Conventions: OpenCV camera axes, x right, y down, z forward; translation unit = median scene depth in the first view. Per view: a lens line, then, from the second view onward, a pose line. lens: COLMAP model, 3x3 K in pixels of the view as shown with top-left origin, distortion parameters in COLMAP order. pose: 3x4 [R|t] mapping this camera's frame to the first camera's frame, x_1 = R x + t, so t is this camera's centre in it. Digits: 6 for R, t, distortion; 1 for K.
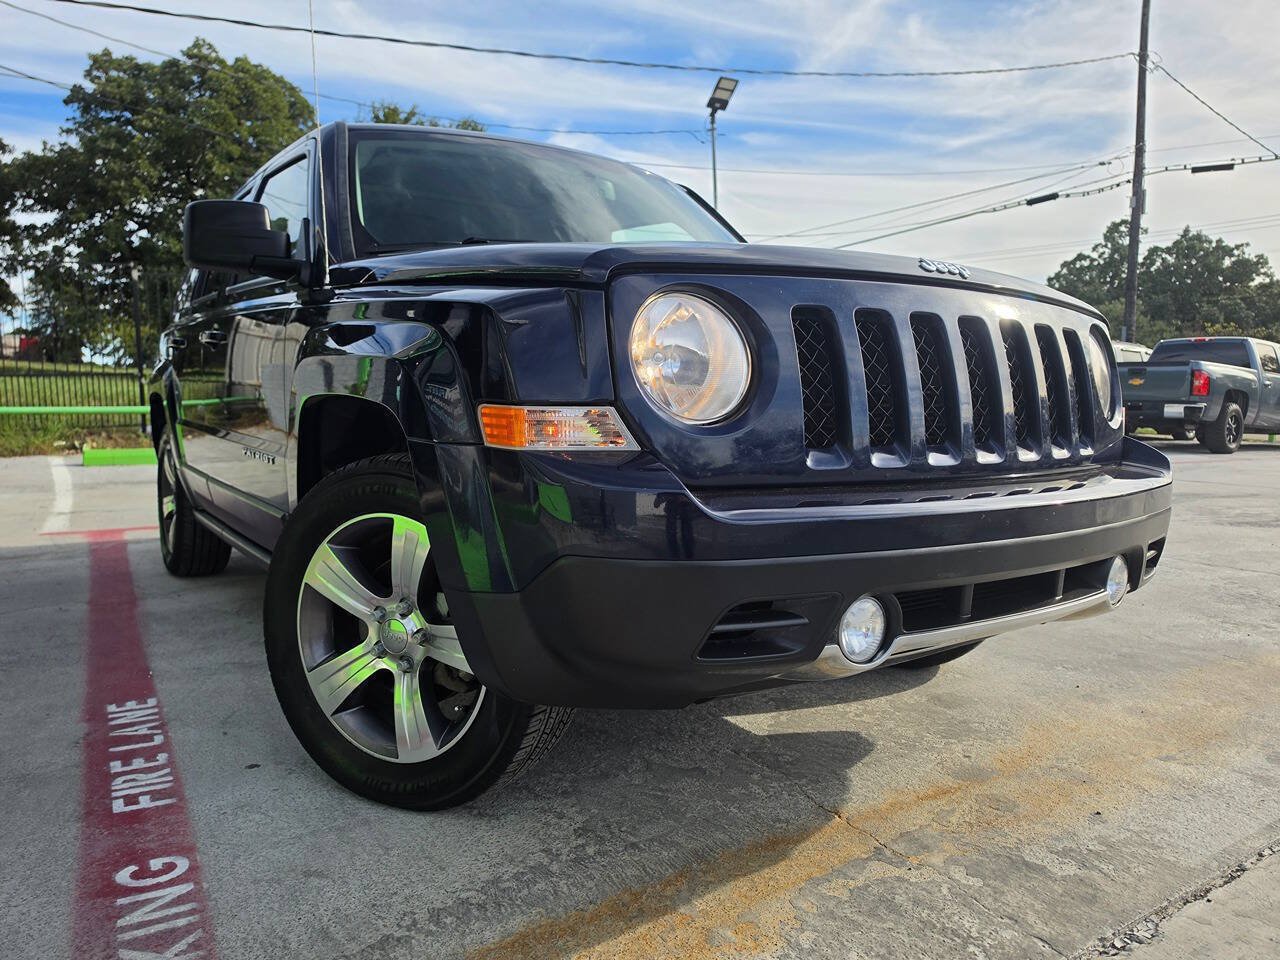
lens RADIAL K [[896.8, 0, 644.2], [0, 896.8, 486.7], [0, 0, 1]] dist [0.007143, -0.010401]
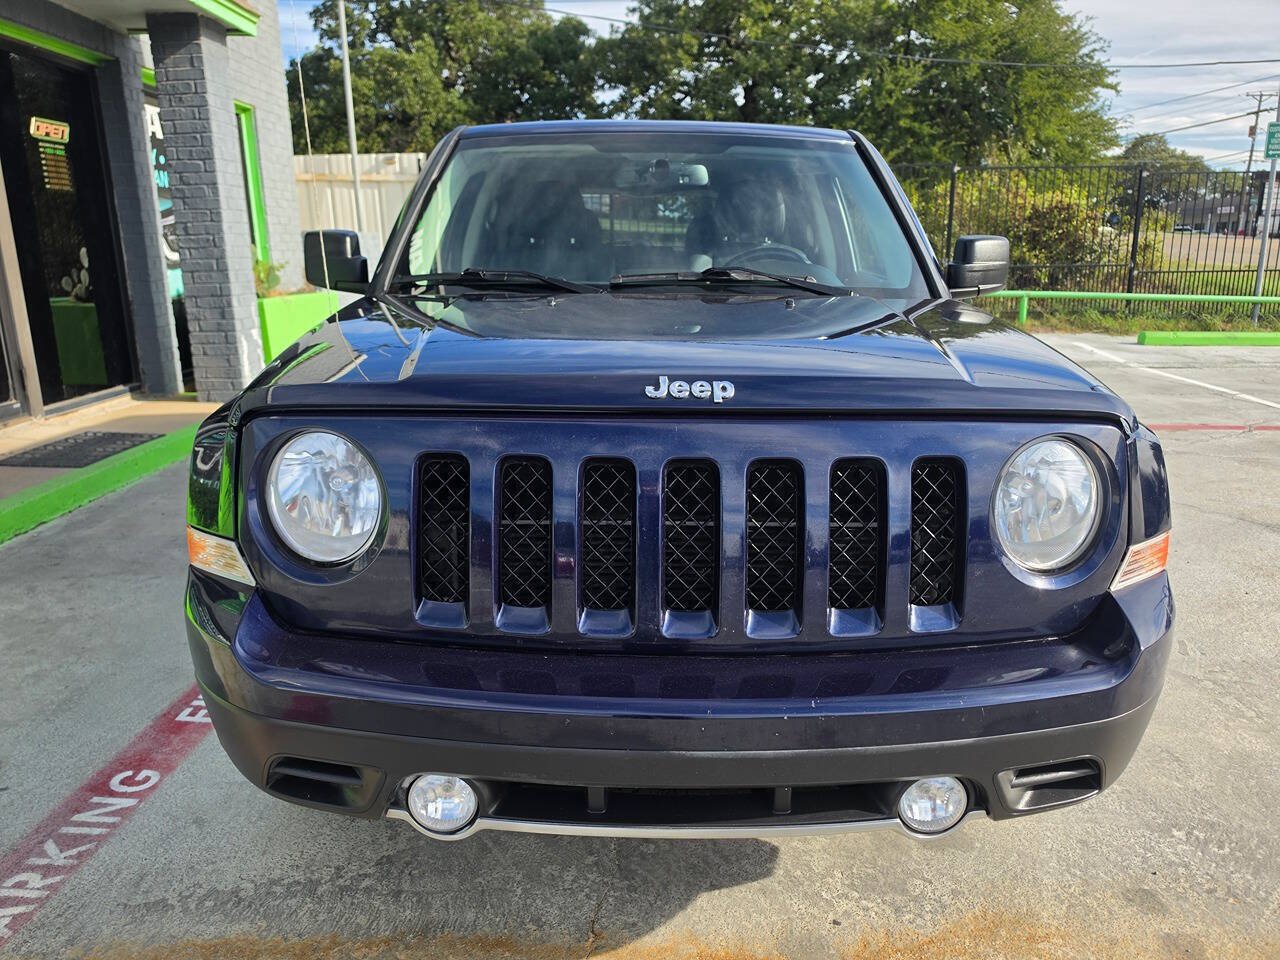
lens RADIAL K [[896.8, 0, 630.7], [0, 896.8, 466.9], [0, 0, 1]] dist [0.007143, -0.010401]
pose [[0.827635, 0.135961, -0.544550, 0.532172], [-0.054906, 0.985176, 0.162525, -0.220494], [0.558574, -0.104613, 0.822831, 0.210264]]
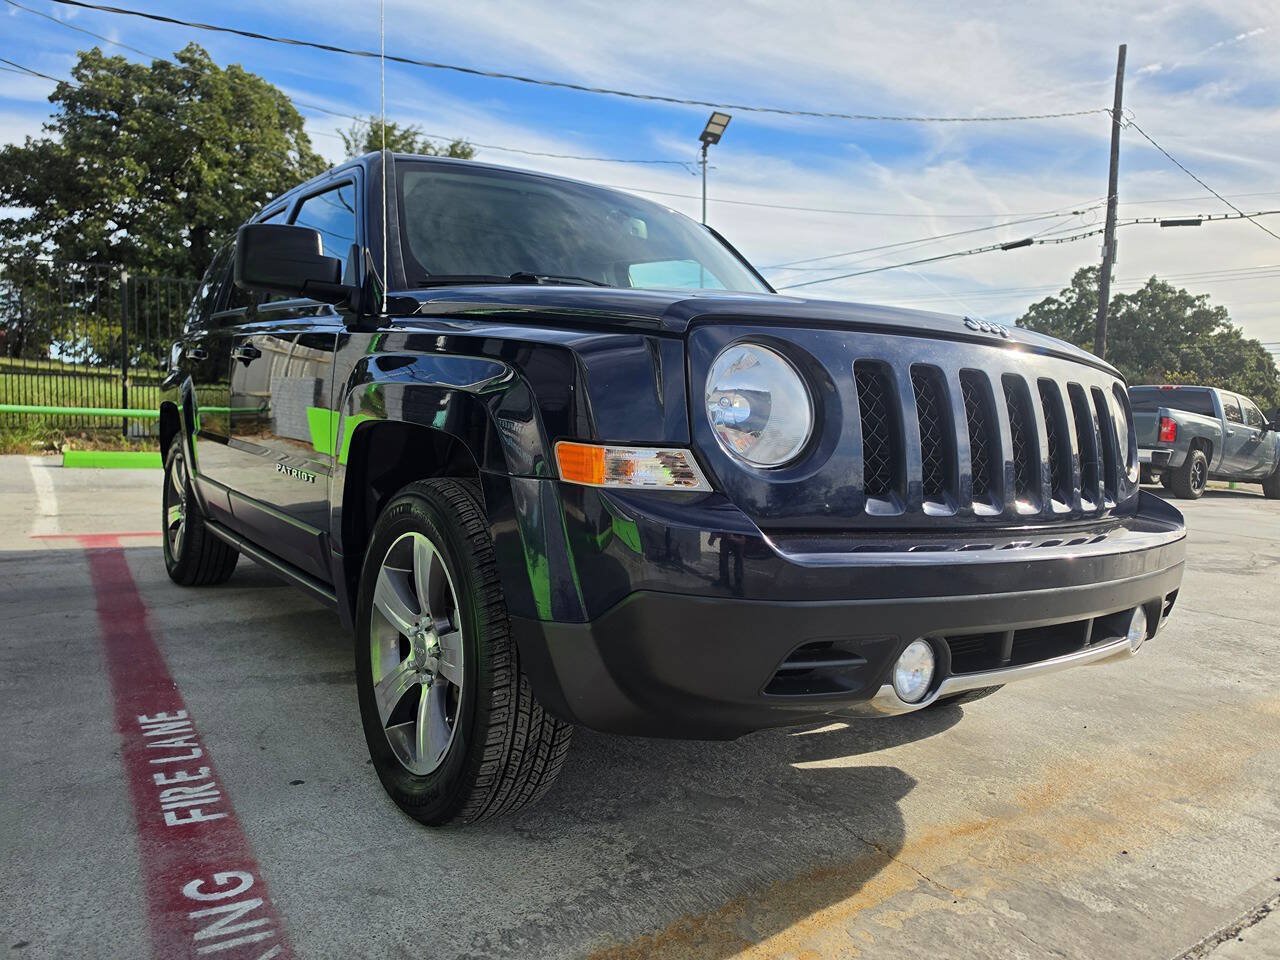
lens RADIAL K [[896.8, 0, 642.4], [0, 896.8, 474.5], [0, 0, 1]] dist [0.007143, -0.010401]
pose [[0.998621, 0.040913, 0.032904, -0.080113], [-0.039673, 0.998509, -0.037493, -0.010995], [-0.034388, 0.036136, 0.998755, -0.030777]]
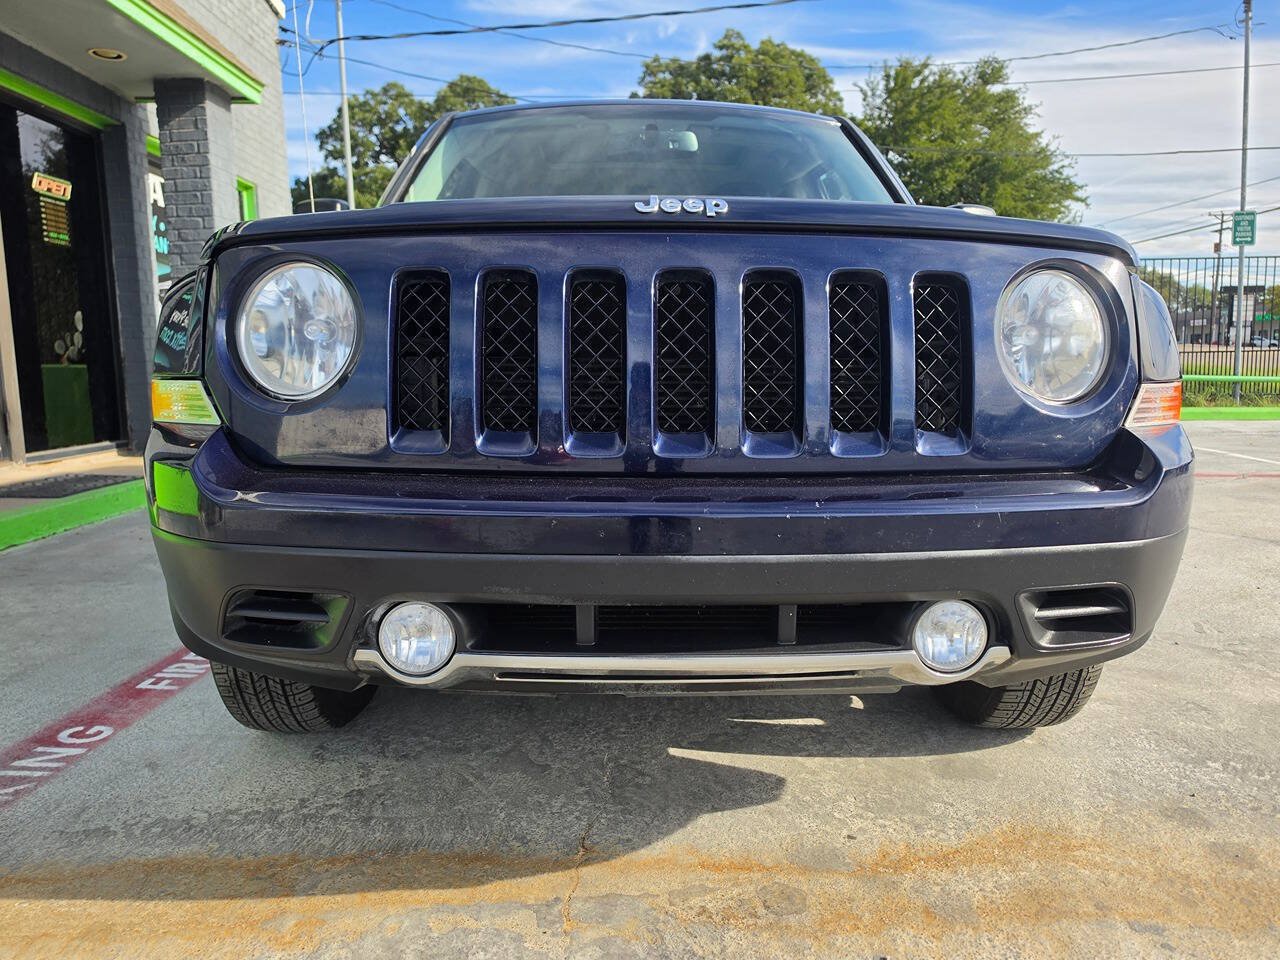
lens RADIAL K [[896.8, 0, 640.6], [0, 896.8, 473.9], [0, 0, 1]] dist [0.007143, -0.010401]
pose [[0.837355, 0.064654, -0.542823, 0.535649], [-0.048893, 0.997859, 0.043429, -0.030632], [0.544469, -0.009826, 0.838724, 0.227821]]
